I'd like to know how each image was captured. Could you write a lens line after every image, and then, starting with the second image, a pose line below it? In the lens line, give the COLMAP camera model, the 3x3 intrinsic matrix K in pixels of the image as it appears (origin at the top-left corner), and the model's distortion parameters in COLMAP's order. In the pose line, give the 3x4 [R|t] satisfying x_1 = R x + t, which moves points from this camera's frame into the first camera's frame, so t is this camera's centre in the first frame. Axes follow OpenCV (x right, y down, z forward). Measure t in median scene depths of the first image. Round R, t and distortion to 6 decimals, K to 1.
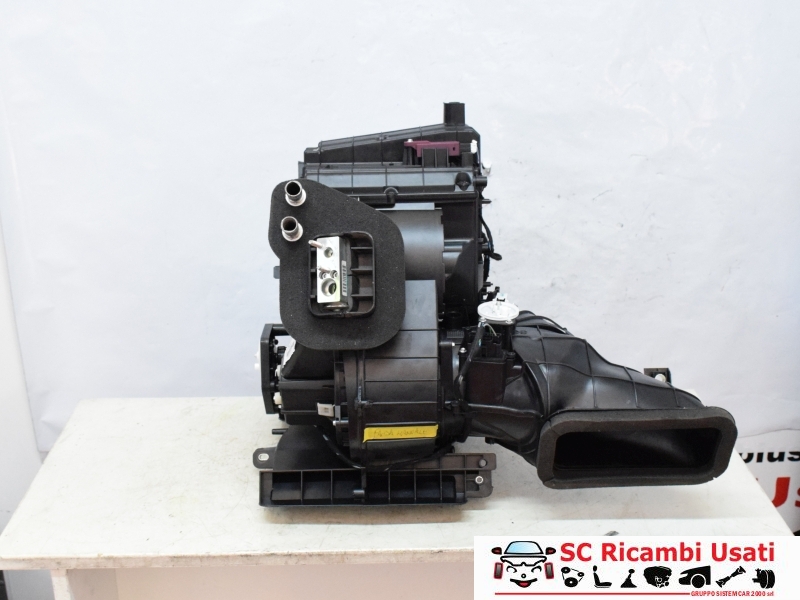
lens RADIAL K [[996.1, 0, 400.7], [0, 996.1, 298.5], [0, 0, 1]] dist [-0.033009, 0.000000]
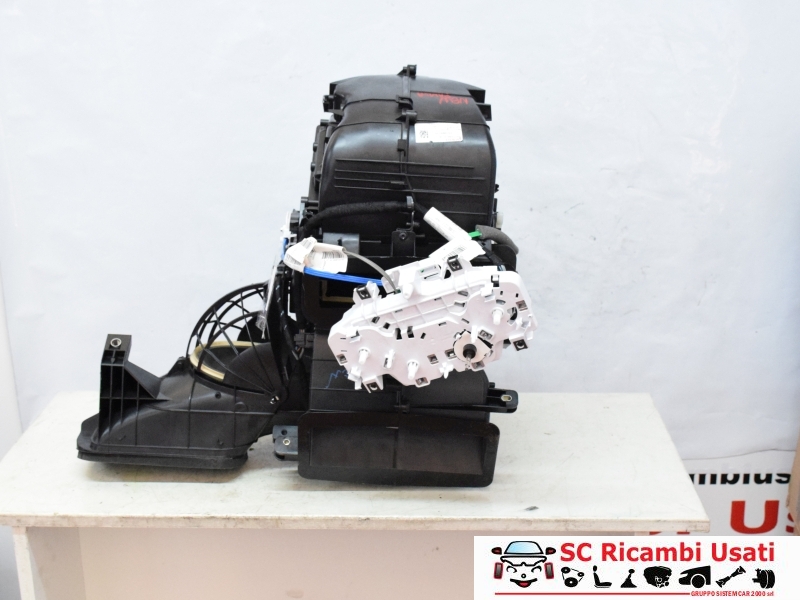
lens RADIAL K [[1100.9, 0, 400.5], [0, 1100.9, 301.0], [0, 0, 1]] dist [-0.030228, 0.000000]
pose [[0.998124, 0.011186, -0.060198, 0.141093], [-0.014500, 0.998386, -0.054911, 0.082470], [0.059487, 0.055680, 0.996675, -0.189395]]
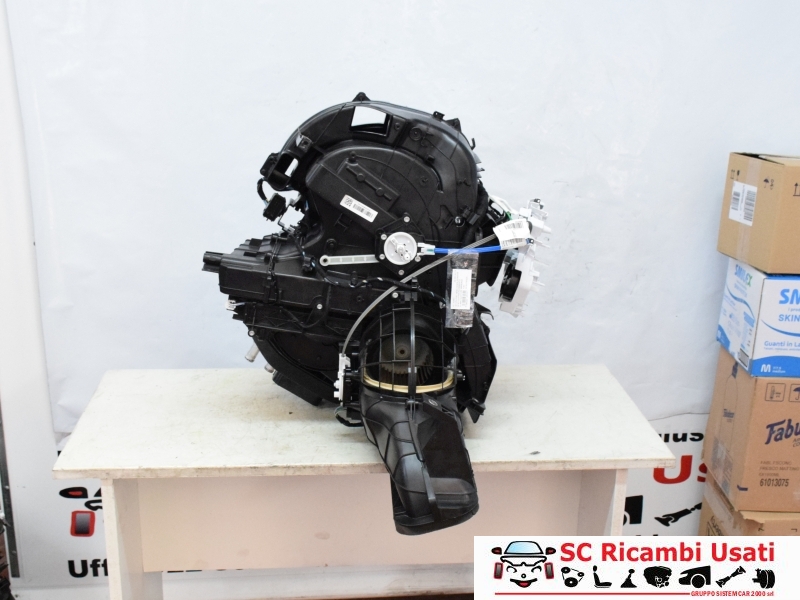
lens RADIAL K [[996.1, 0, 404.0], [0, 996.1, 297.0], [0, 0, 1]] dist [-0.033009, 0.000000]
pose [[0.998534, 0.004813, 0.053911, -0.030672], [-0.001214, 0.997779, -0.066597, 0.119352], [-0.054112, 0.066434, 0.996322, -0.310158]]
